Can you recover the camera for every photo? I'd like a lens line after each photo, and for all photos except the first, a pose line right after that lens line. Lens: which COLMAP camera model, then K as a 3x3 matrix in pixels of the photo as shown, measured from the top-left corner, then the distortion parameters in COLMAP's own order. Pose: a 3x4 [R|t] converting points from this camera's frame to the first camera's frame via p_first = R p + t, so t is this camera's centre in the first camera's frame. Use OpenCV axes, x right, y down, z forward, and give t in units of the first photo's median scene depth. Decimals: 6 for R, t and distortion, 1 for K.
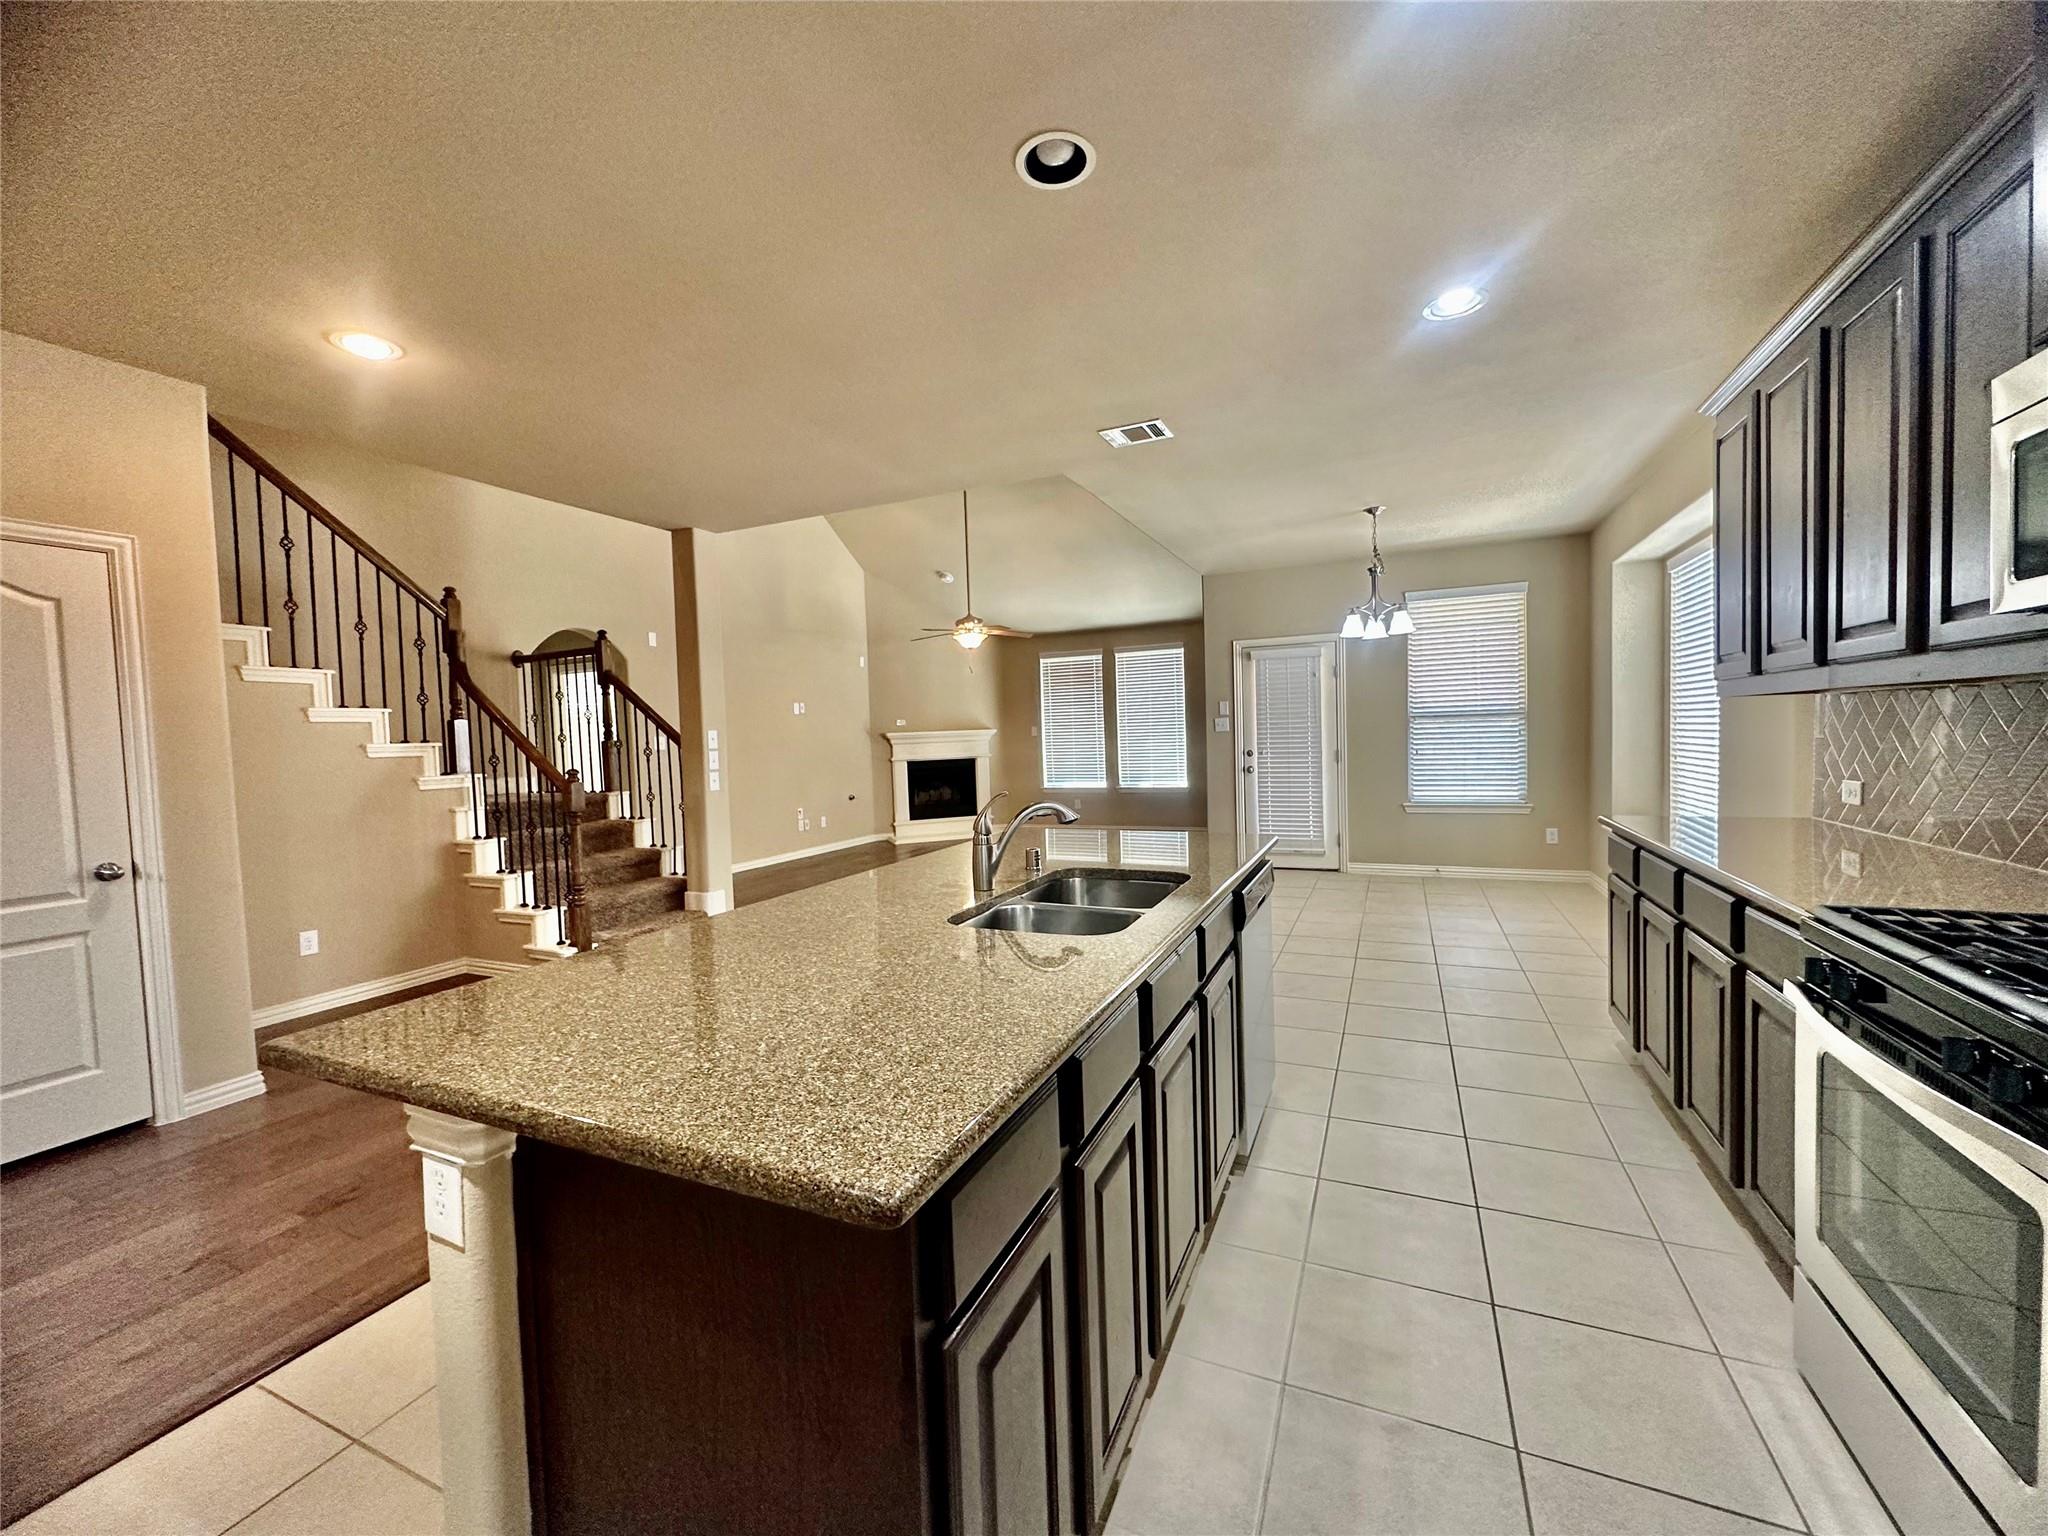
lens RADIAL K [[818.2, 0, 1026.5], [0, 818.2, 766.8], [0, 0, 1]] dist [0.000756, 0.000017]
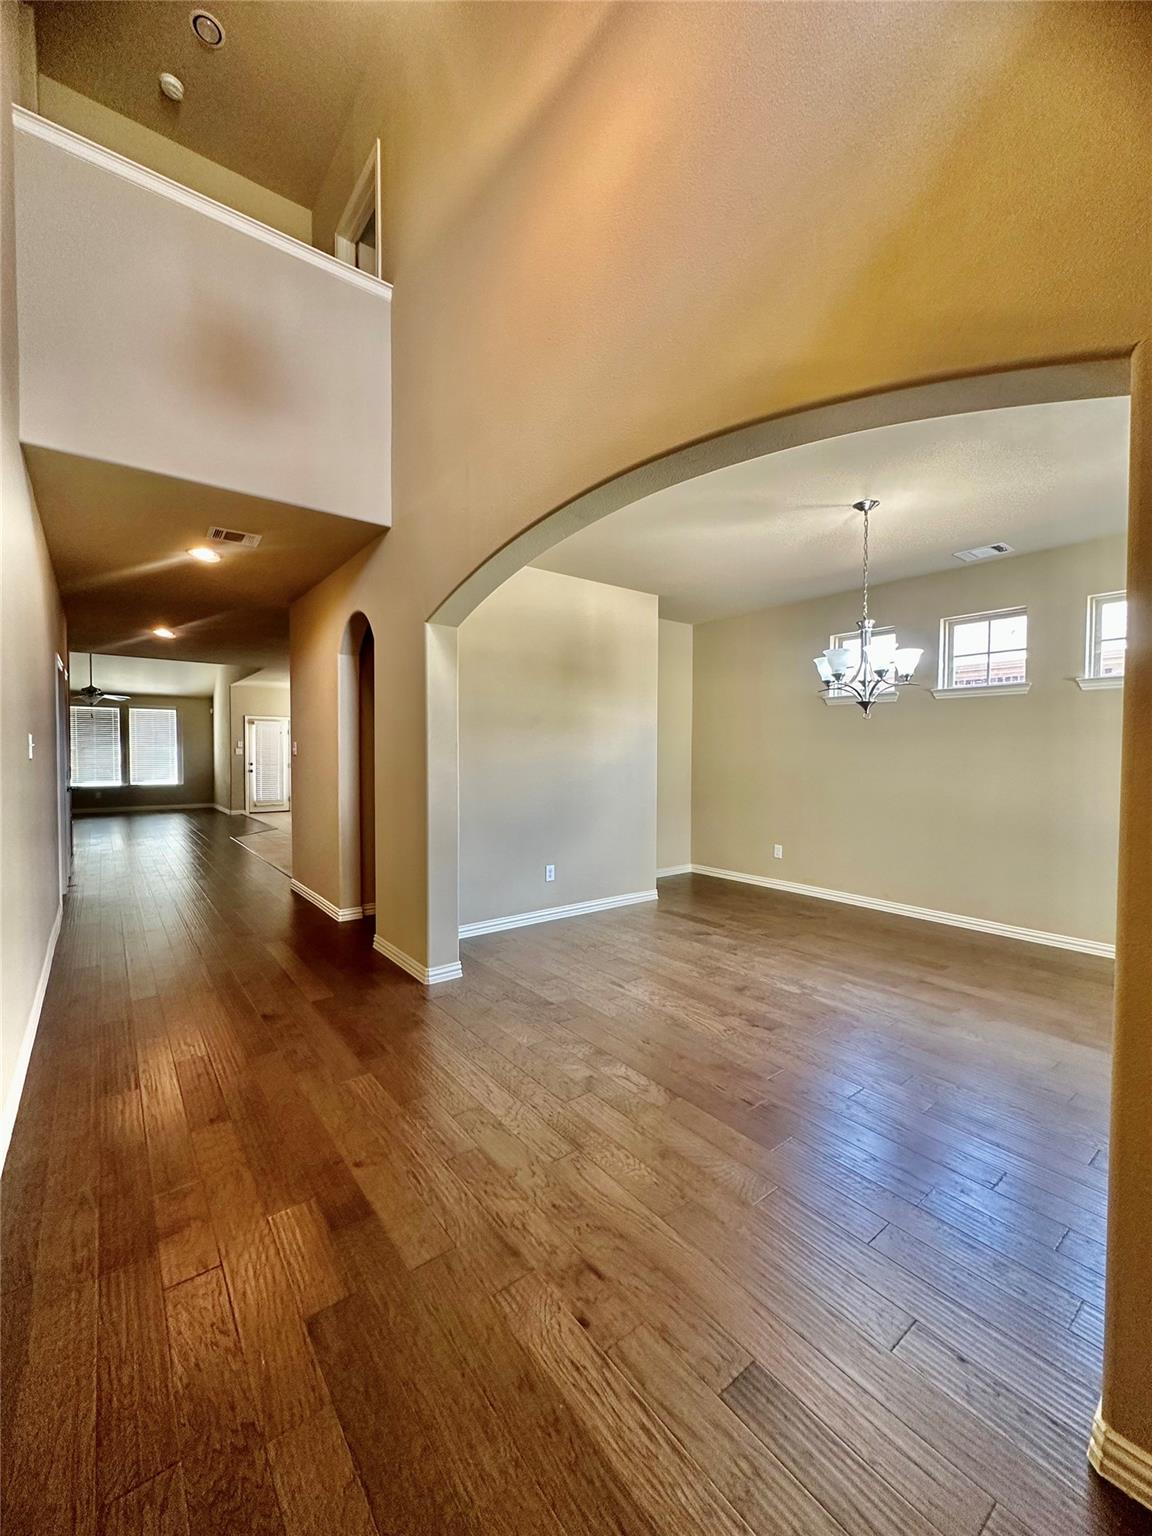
lens RADIAL K [[613.6, 0, 577.1], [0, 613.6, 766.5], [0, 0, 1]] dist [0.000756, 0.000017]
pose [[0.464304, 0.013533, 0.885572, -0.604955], [0.022046, 0.999397, -0.026831, 0.041591], [-0.885401, 0.031981, 0.463726, -0.454483]]
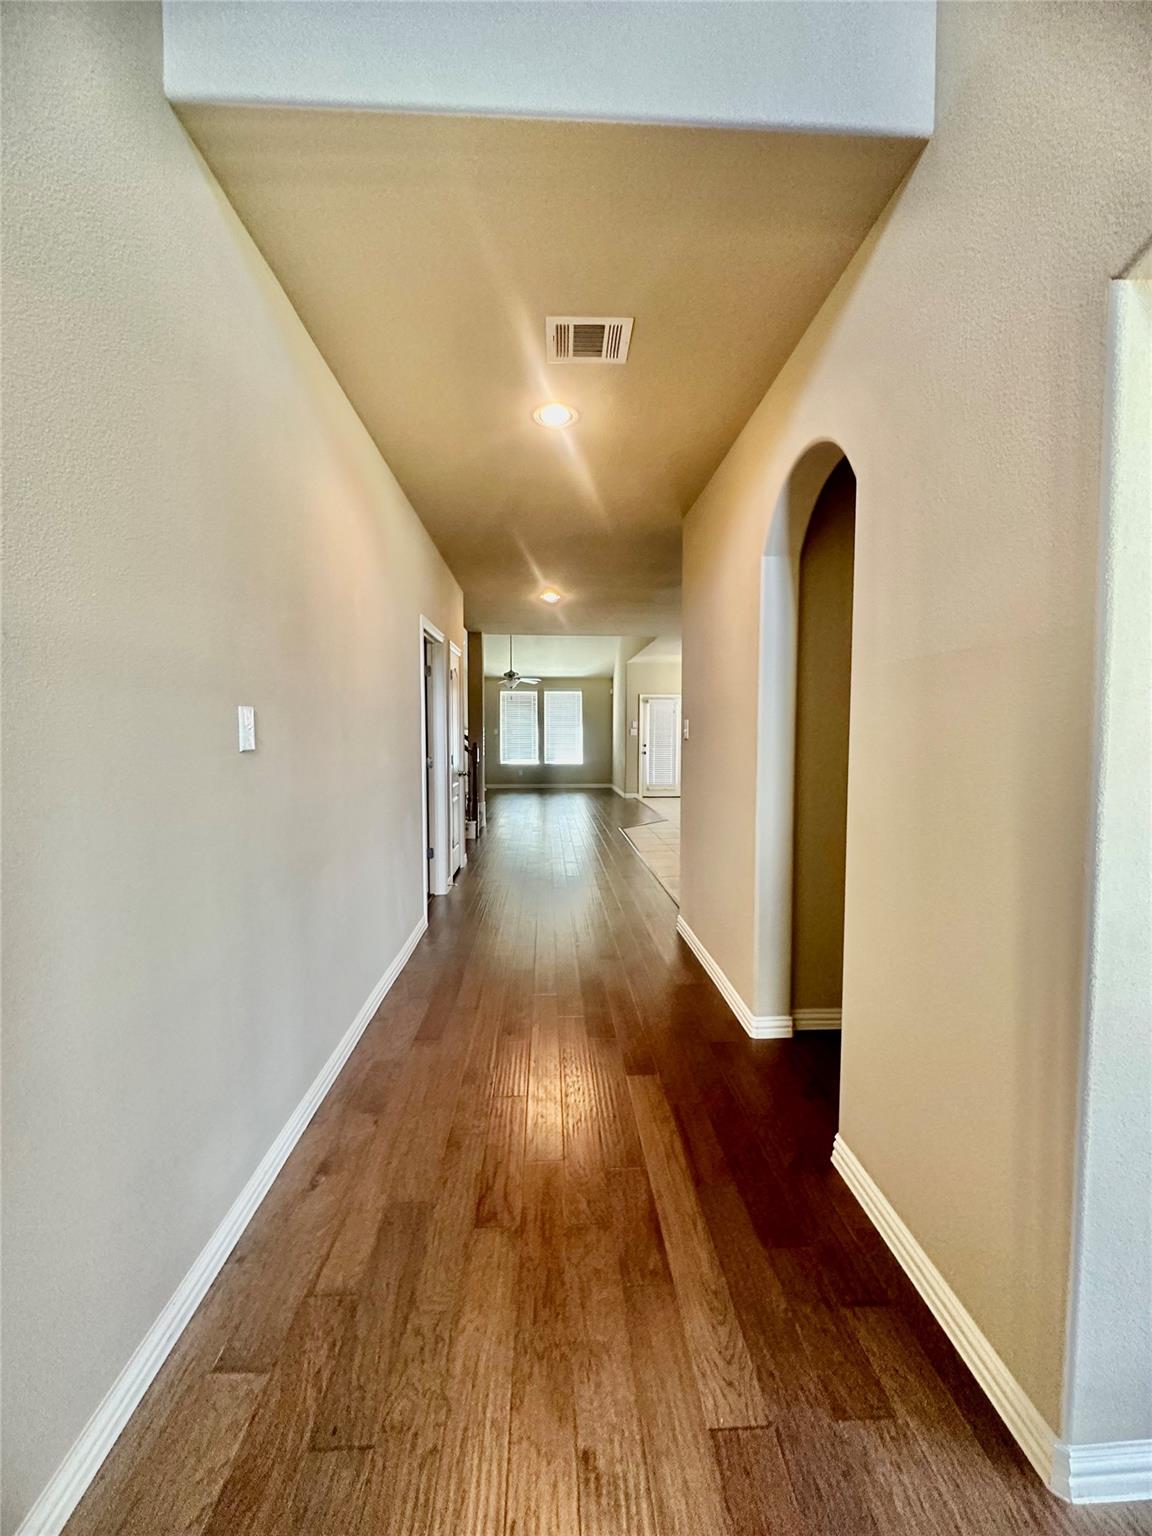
lens RADIAL K [[613.6, 0, 583.8], [0, 613.6, 767.9], [0, 0, 1]] dist [0.000756, 0.000017]
pose [[0.882744, 0.003324, 0.469842, -0.463779], [-0.007310, 0.999951, 0.006659, 0.024496], [-0.469797, -0.009312, 0.882725, -0.273419]]
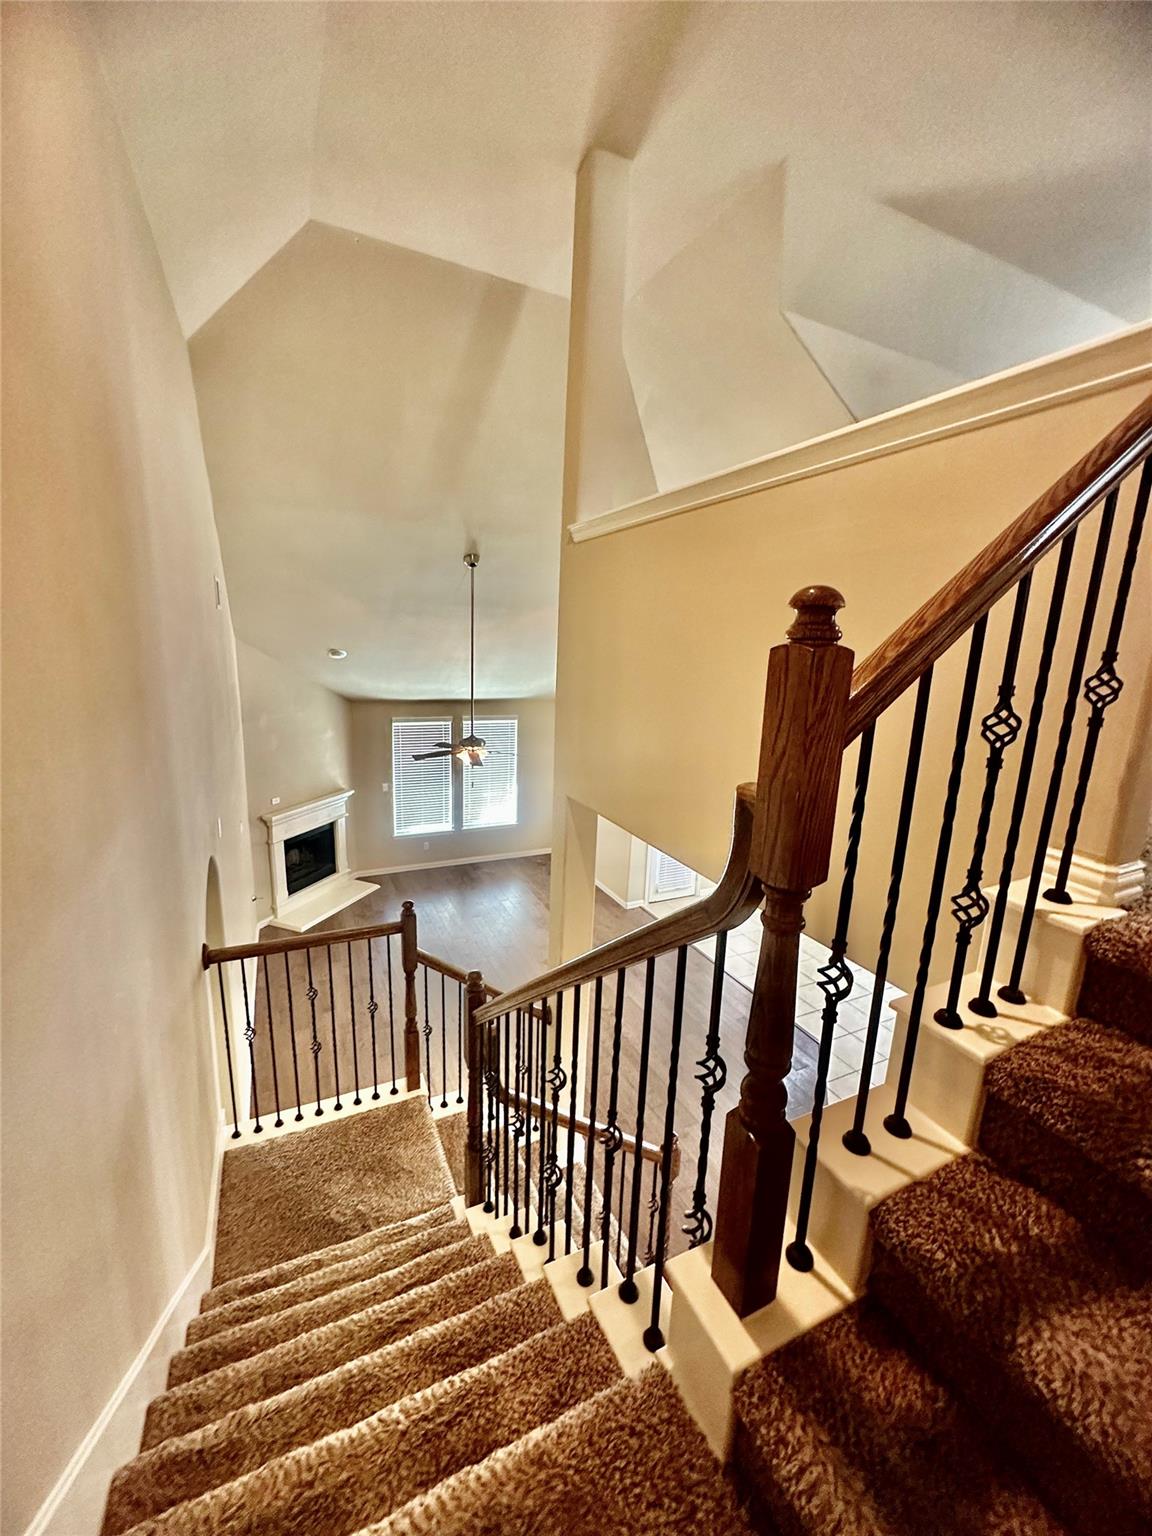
lens RADIAL K [[613.6, 0, 574.2], [0, 613.6, 767.4], [0, 0, 1]] dist [0.000756, 0.000017]
pose [[0.645453, -0.107064, 0.756259, -0.469477], [-0.020840, 0.987290, 0.157558, -0.215291], [-0.763516, -0.117457, 0.635018, 0.289667]]
